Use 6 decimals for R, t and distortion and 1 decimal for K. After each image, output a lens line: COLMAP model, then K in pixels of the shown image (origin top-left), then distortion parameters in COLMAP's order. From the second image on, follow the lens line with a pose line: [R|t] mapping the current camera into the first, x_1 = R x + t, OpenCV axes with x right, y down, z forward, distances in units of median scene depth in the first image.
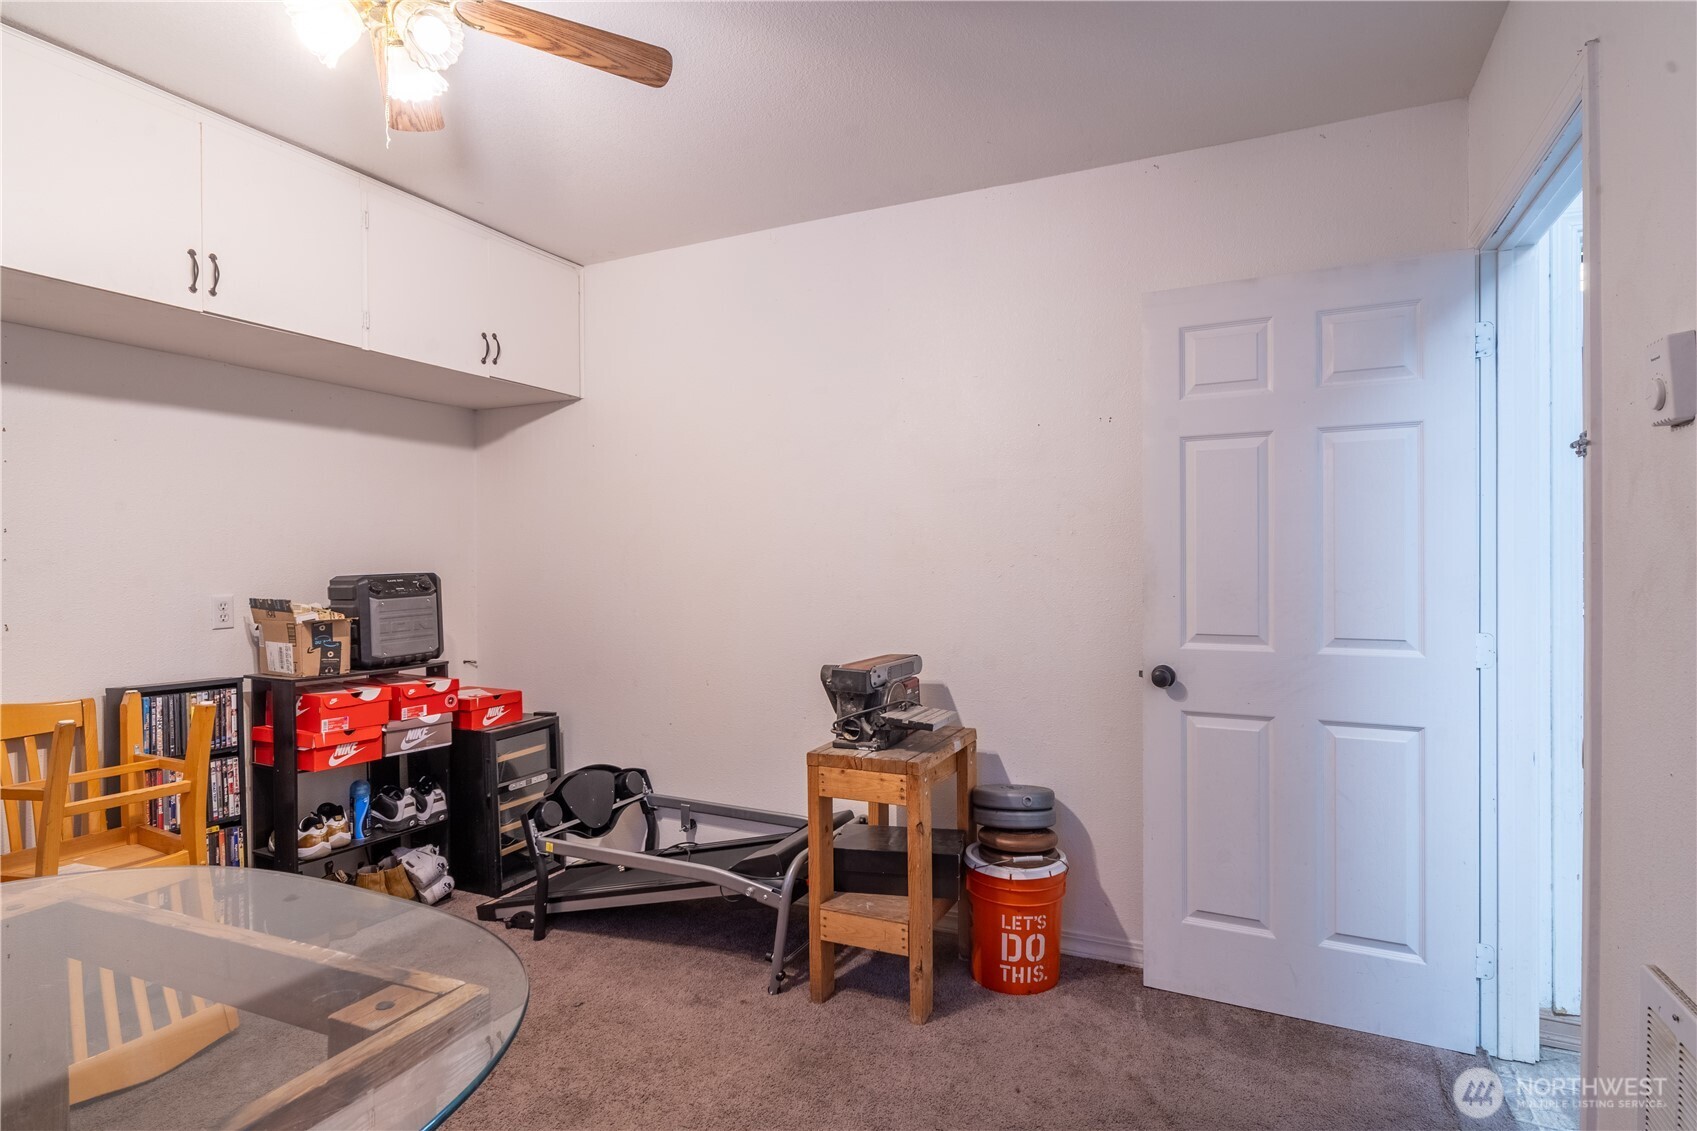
lens RADIAL K [[910.7, 0, 849.7], [0, 910.7, 569.7], [0, 0, 1]] dist [0.002289, -0.000166]
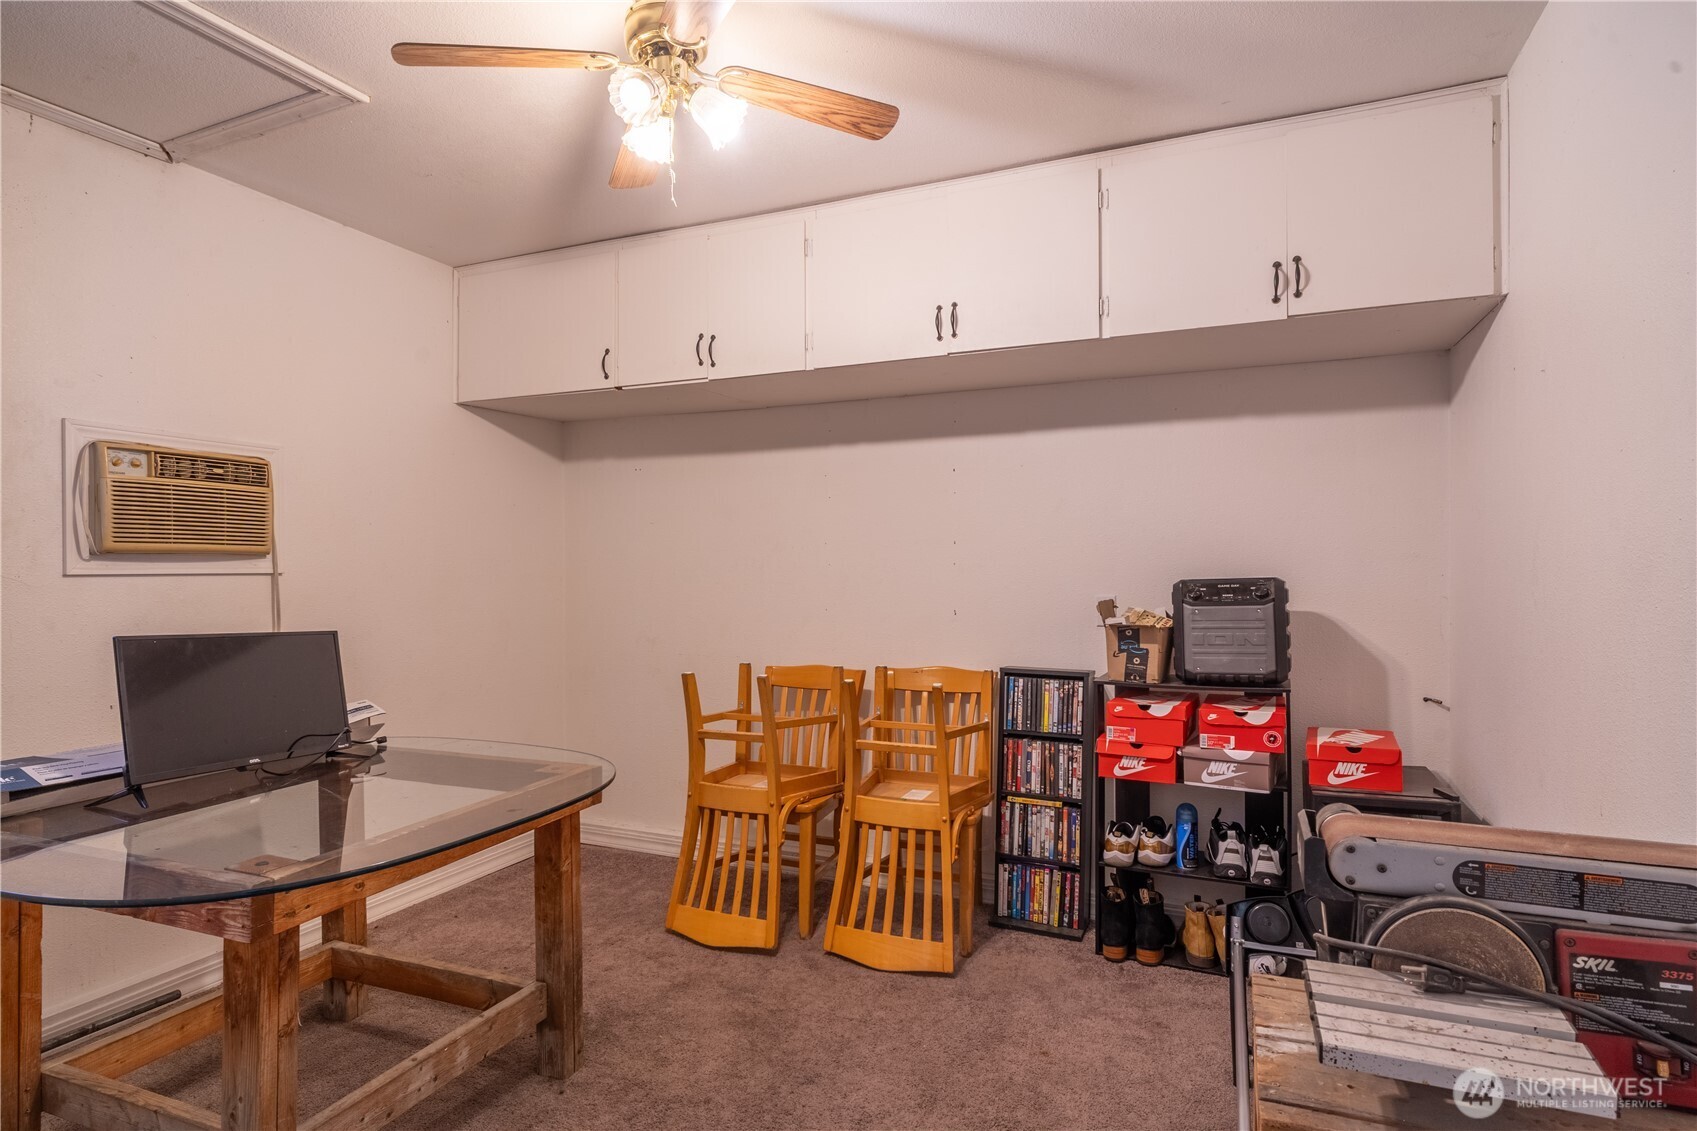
lens RADIAL K [[852.8, 0, 856.6], [0, 852.8, 569.6], [0, 0, 1]] dist [0.006622, 0.000309]
pose [[0.053695, 0.004430, -0.998548, 0.310026], [-0.001511, 0.999989, 0.004355, -0.006712], [0.998556, 0.001275, 0.053701, 0.652924]]
